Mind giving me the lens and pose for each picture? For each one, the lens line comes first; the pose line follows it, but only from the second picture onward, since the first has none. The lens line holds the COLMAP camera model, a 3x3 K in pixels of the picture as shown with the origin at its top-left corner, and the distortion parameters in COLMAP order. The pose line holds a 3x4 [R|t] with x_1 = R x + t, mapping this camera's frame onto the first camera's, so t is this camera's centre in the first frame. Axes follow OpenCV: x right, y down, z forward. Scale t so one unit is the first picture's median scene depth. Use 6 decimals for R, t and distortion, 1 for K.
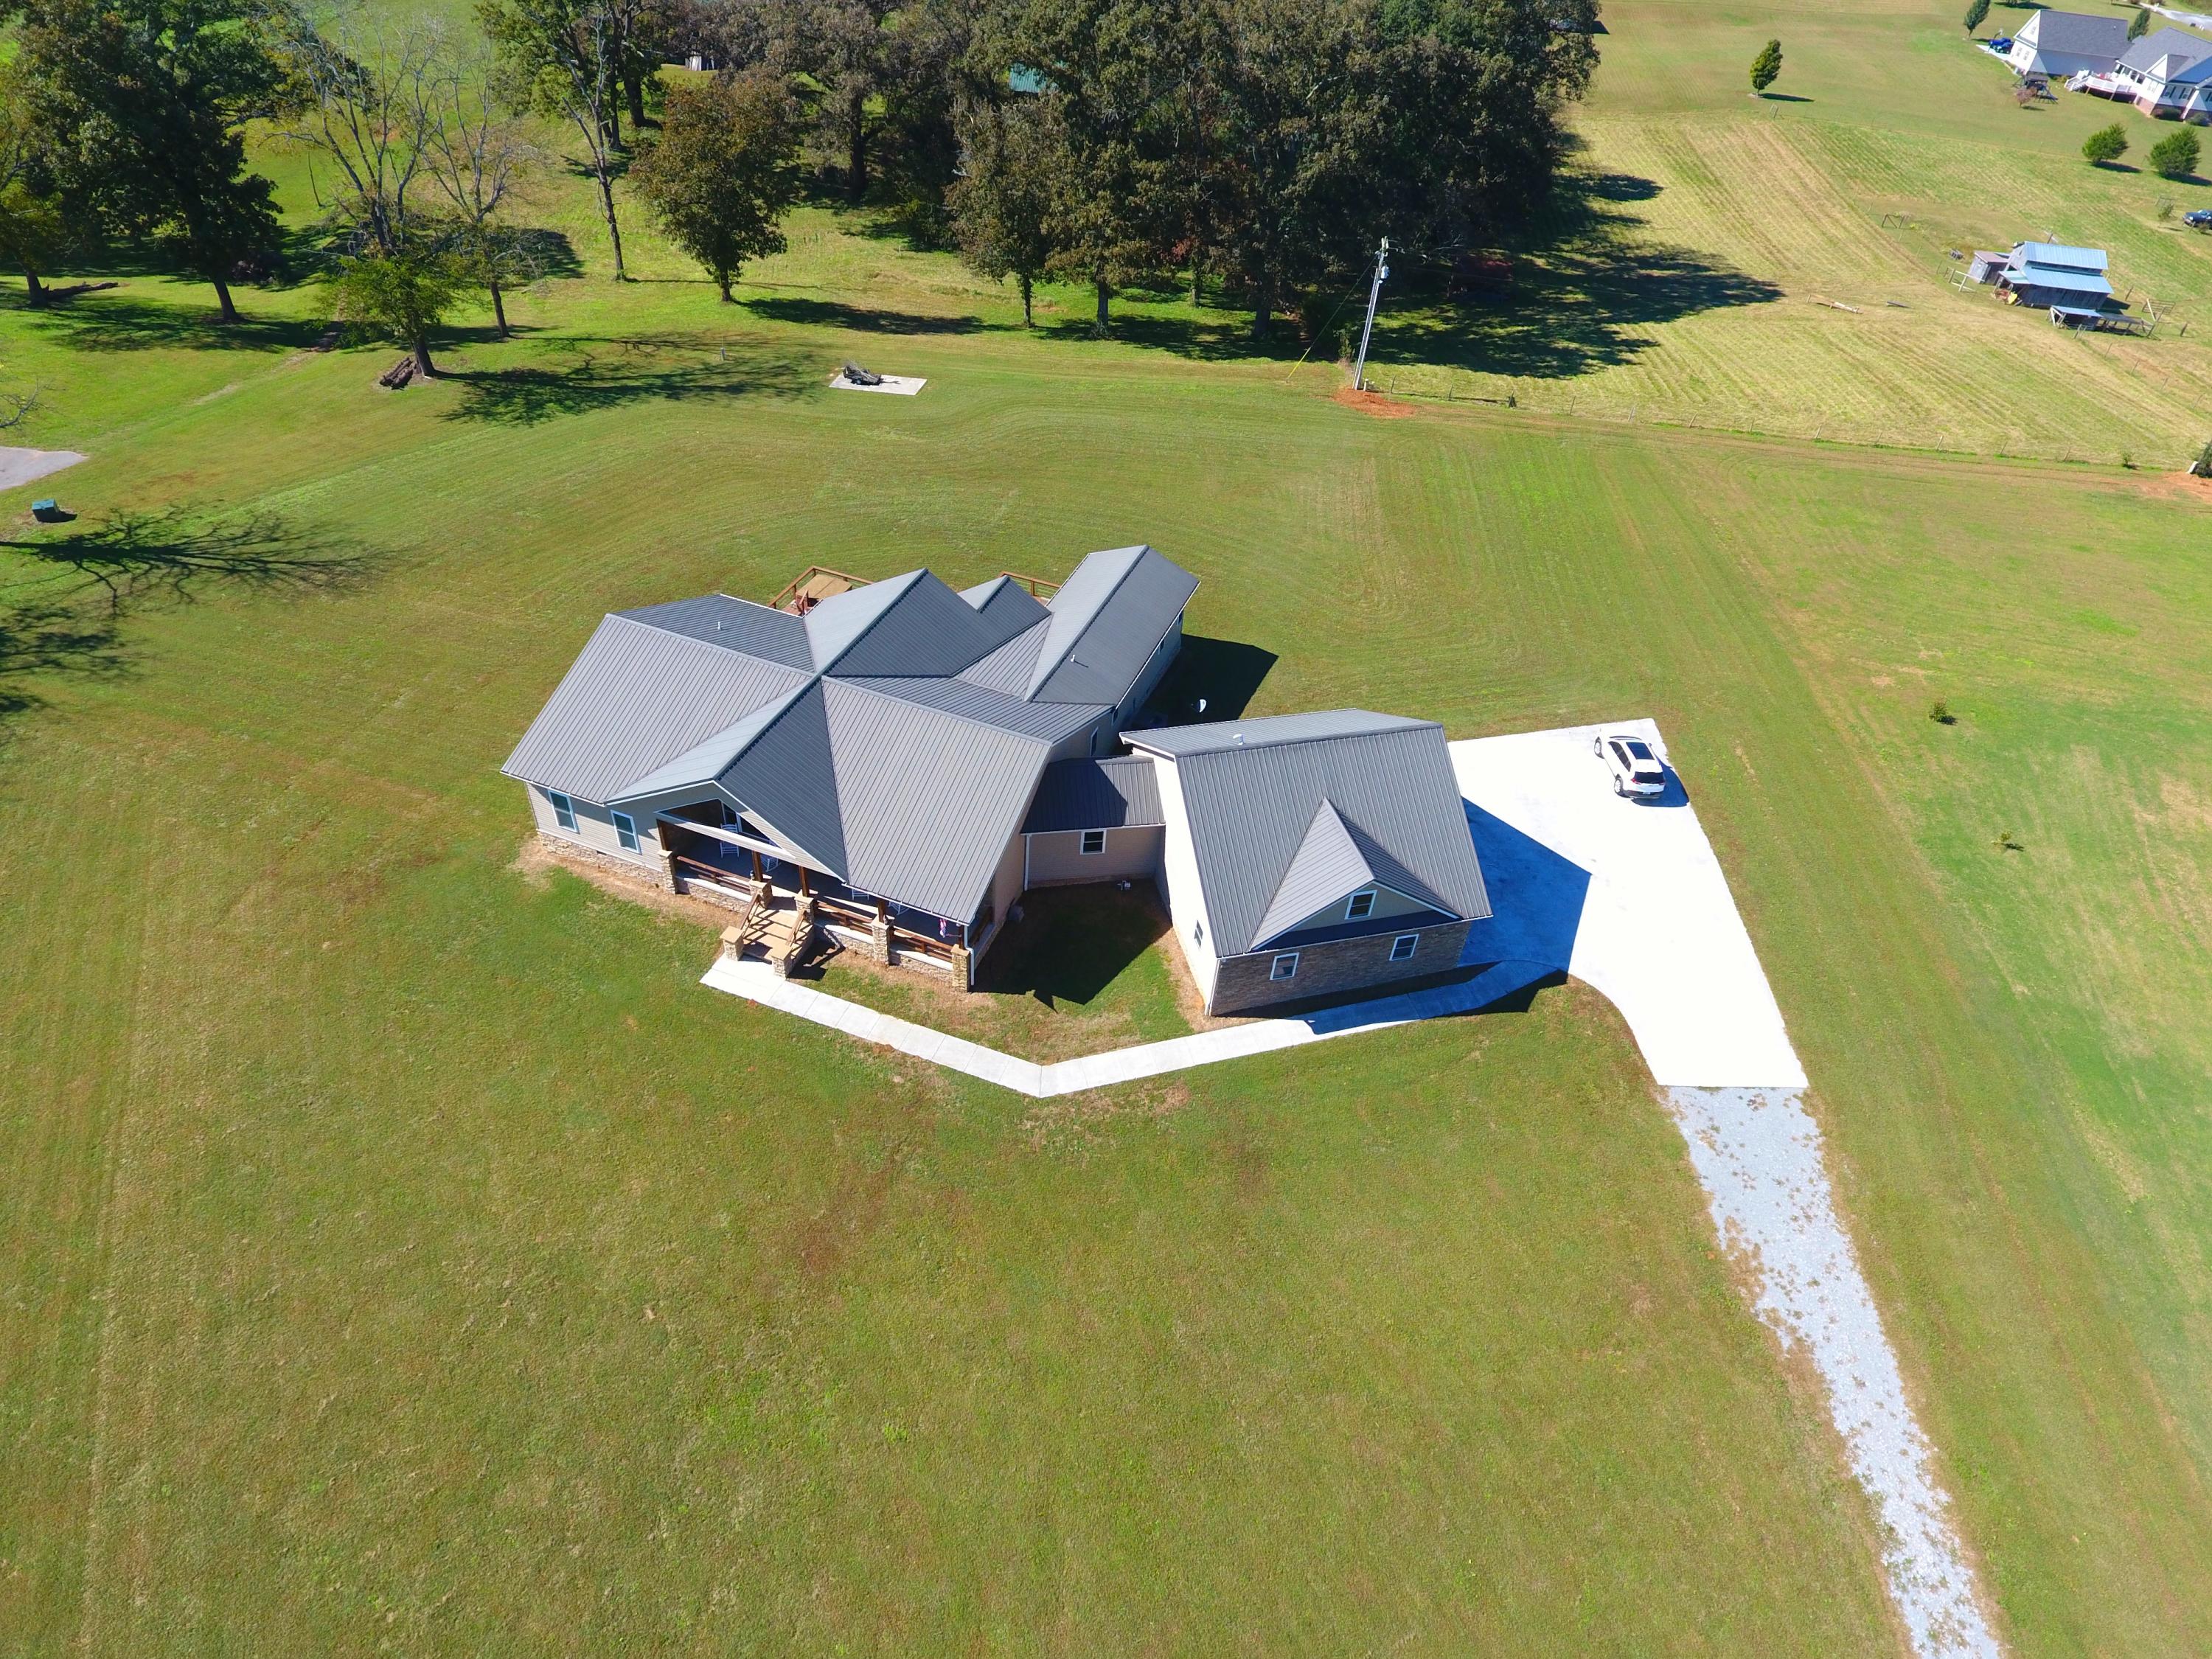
lens RADIAL K [[1300.5, 0, 1133.5], [0, 1300.5, 800.6], [0, 0, 1]] dist [-0.003452, -0.000769]
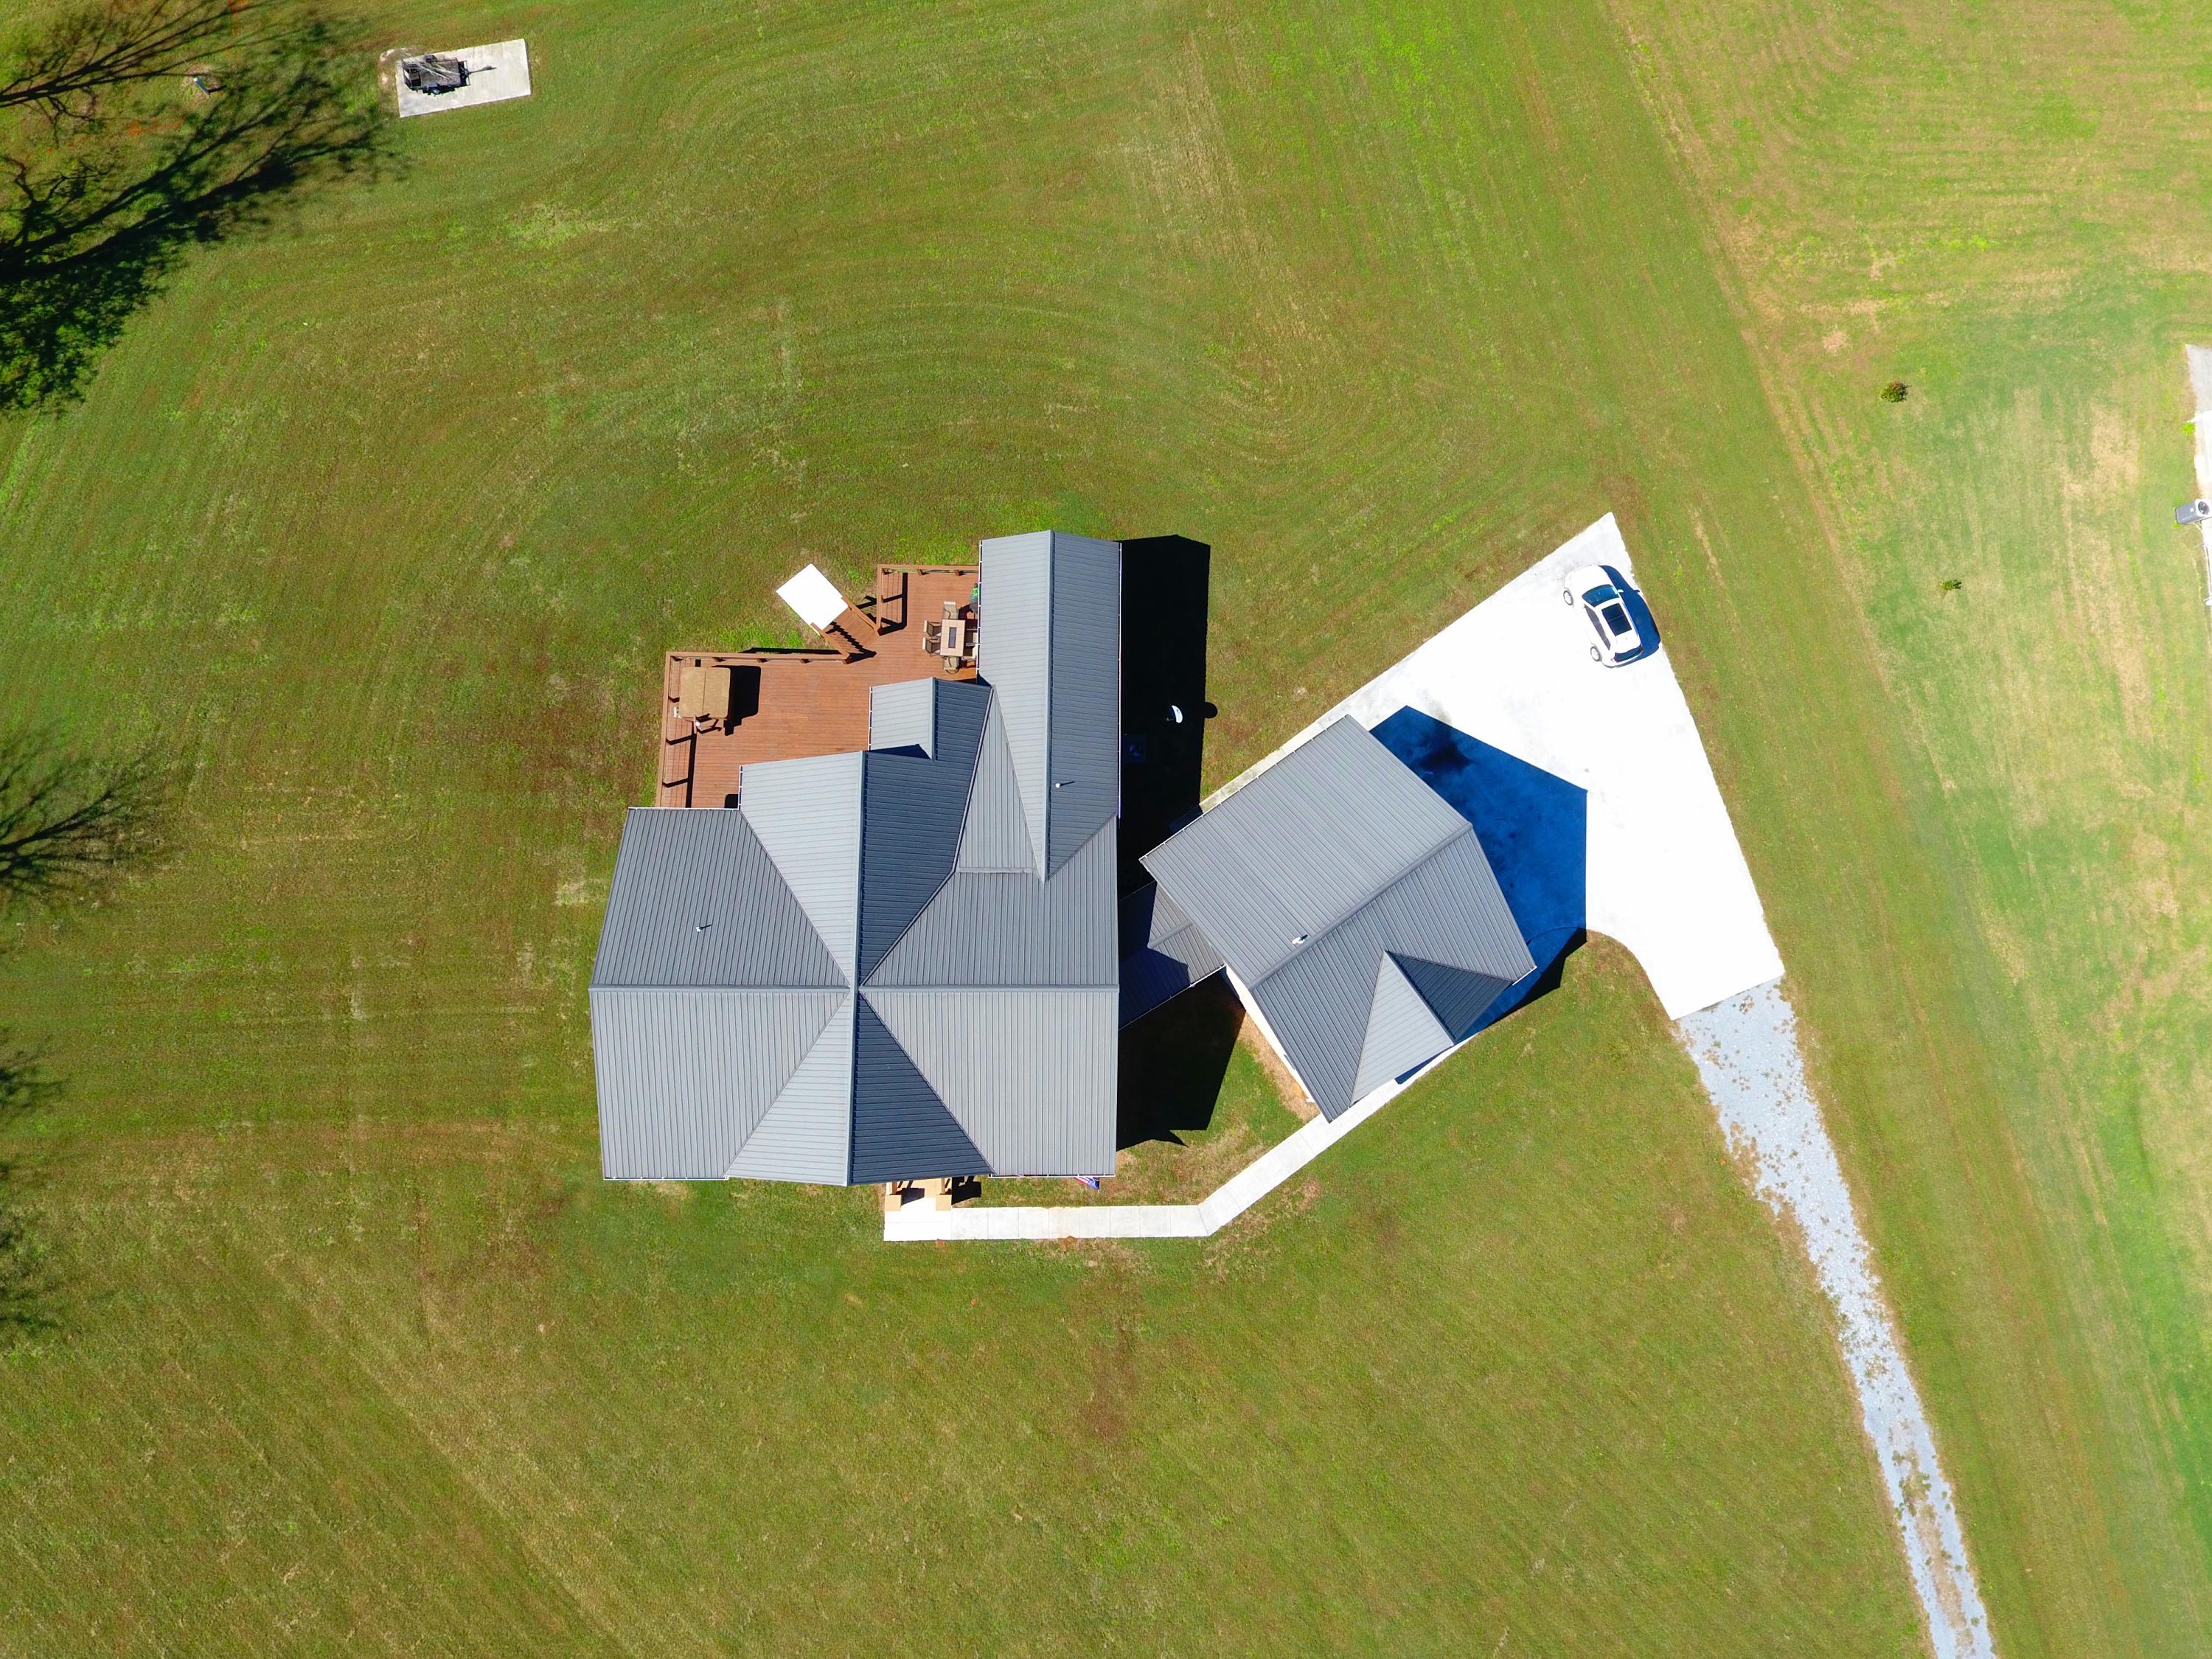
lens RADIAL K [[1300.5, 0, 1133.5], [0, 1300.5, 800.6], [0, 0, 1]] dist [-0.003452, -0.000769]
pose [[0.939474, -0.341271, 0.030362, -0.033438], [0.233836, 0.703434, 0.671194, -0.825433], [-0.250417, -0.623470, 0.740660, 0.342081]]
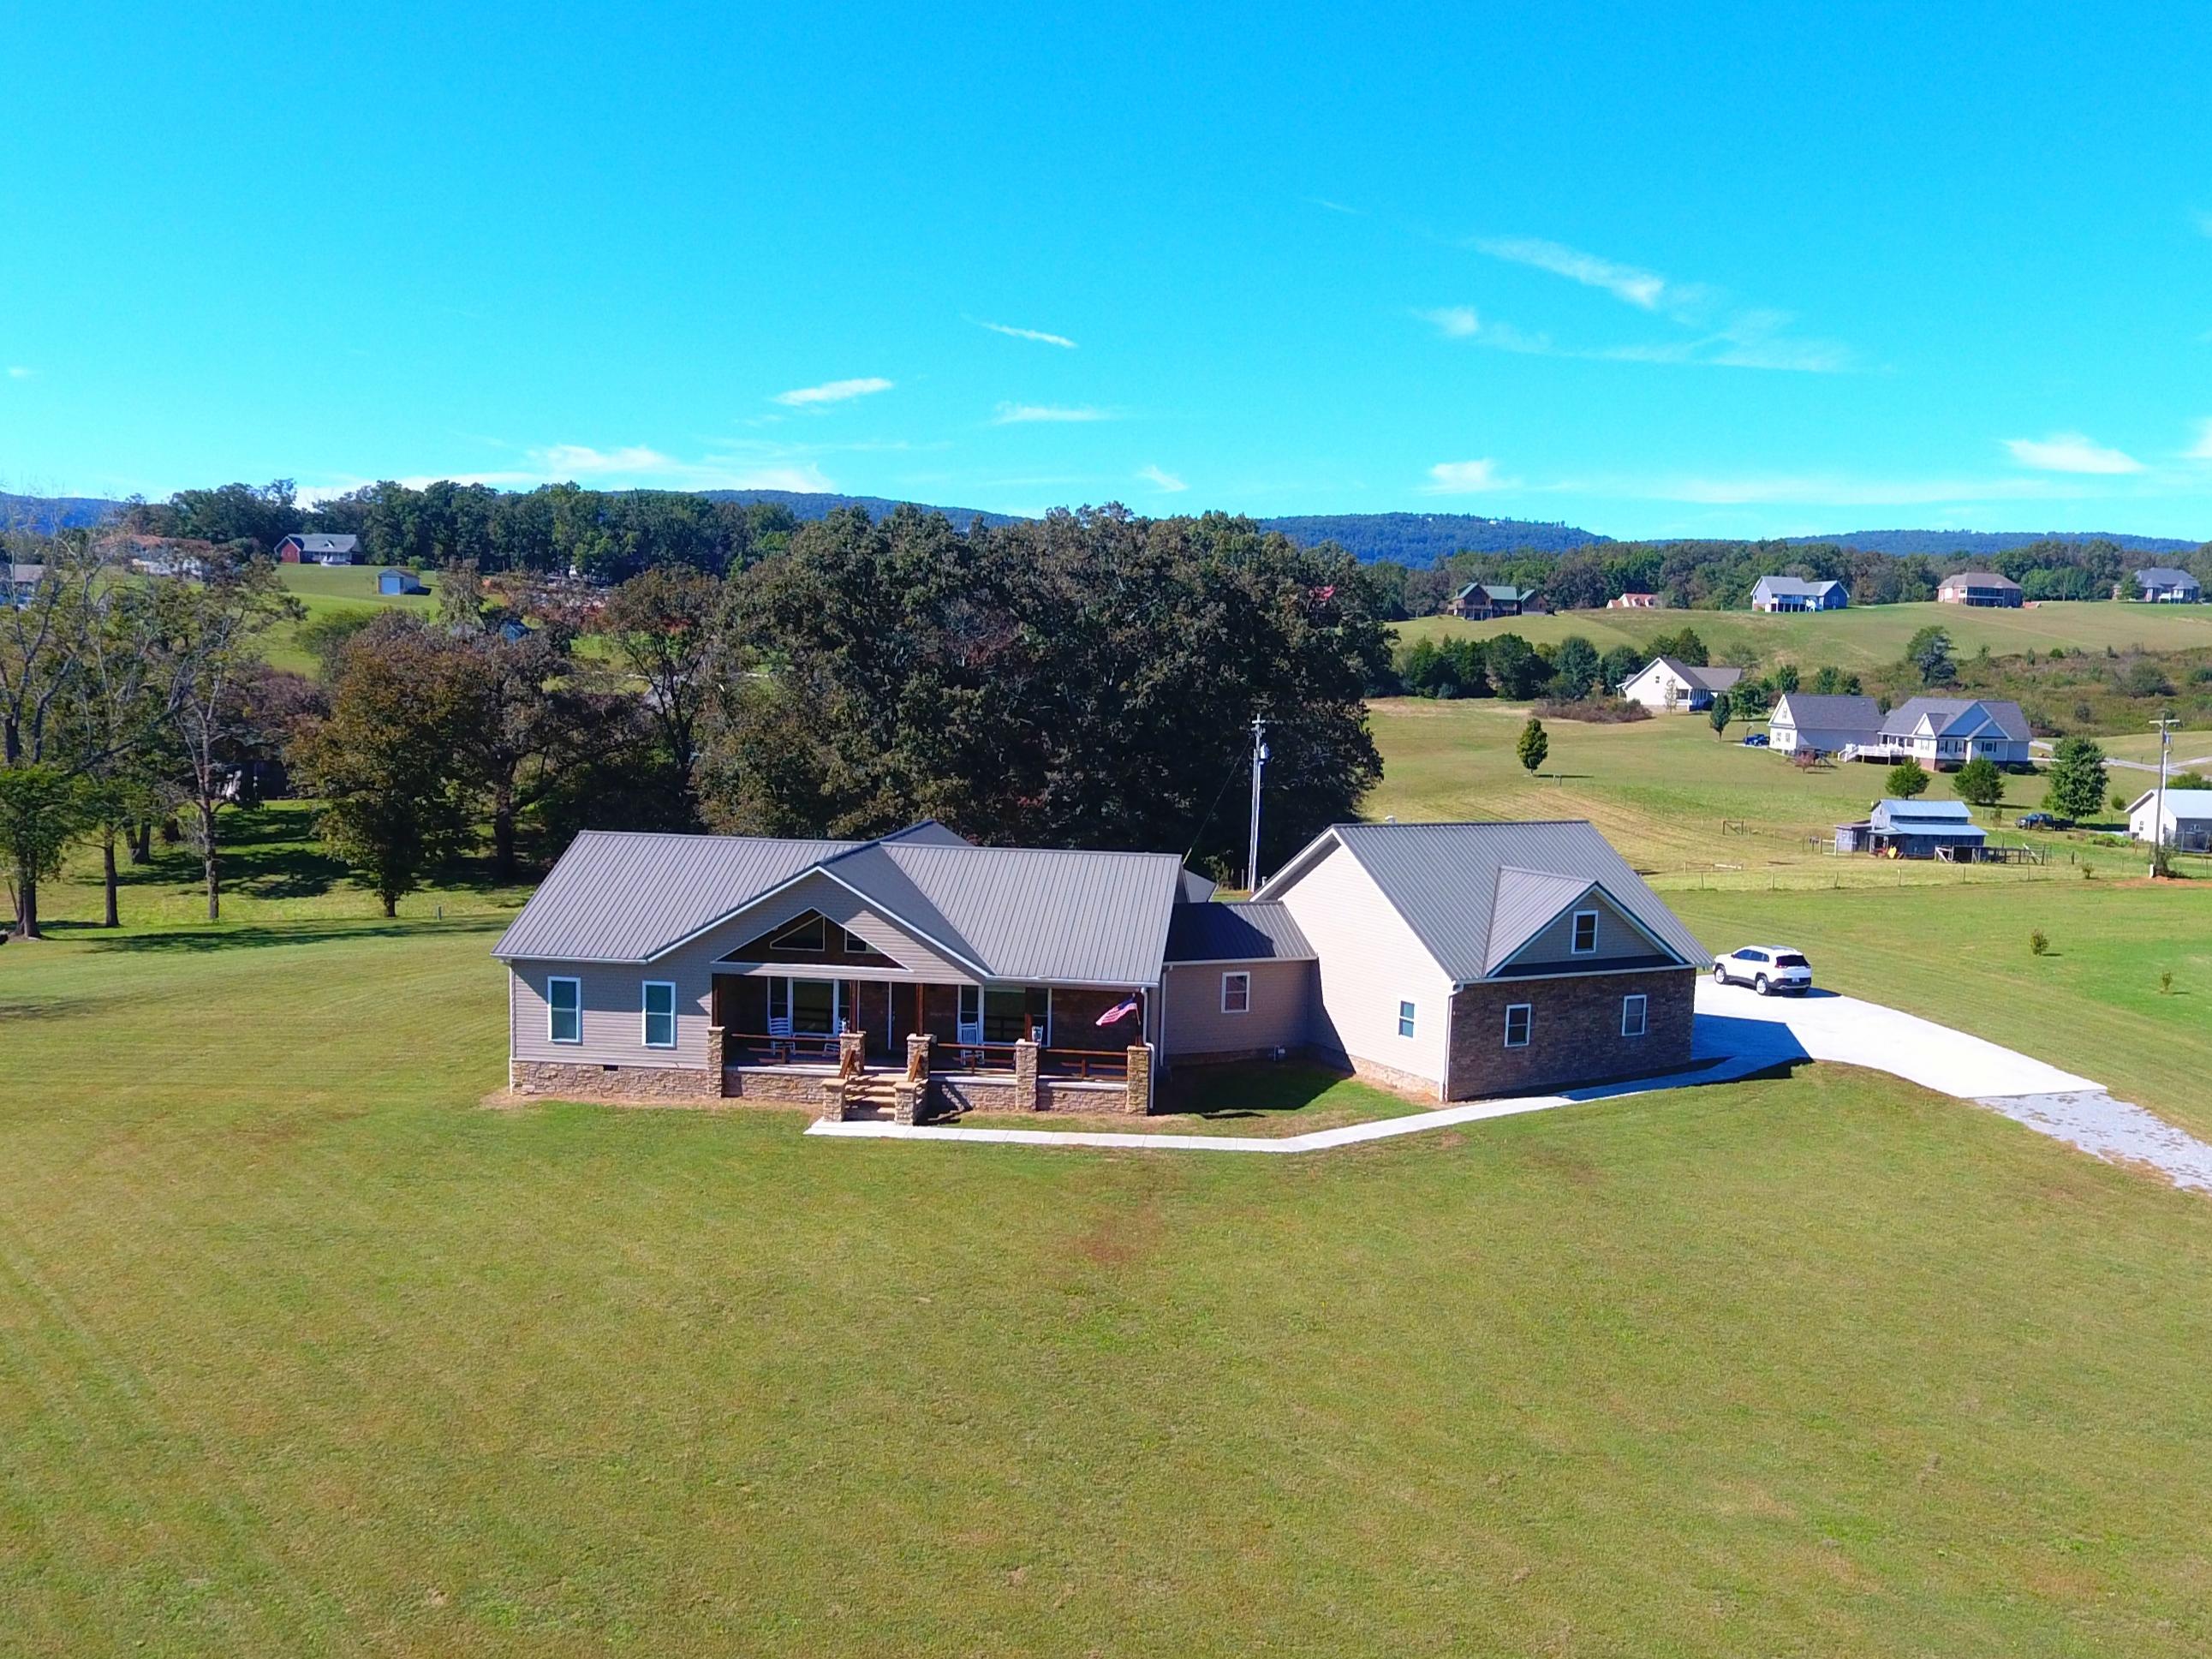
lens RADIAL K [[2014.1, 0, 1176.6], [0, 2014.1, 937.5], [0, 0, 1]] dist [-0.003114, -0.000130]
pose [[0.962617, -0.085028, 0.257174, -0.410358], [0.206628, 0.844414, -0.494236, 0.654036], [-0.175137, 0.528900, 0.830417, -0.064553]]
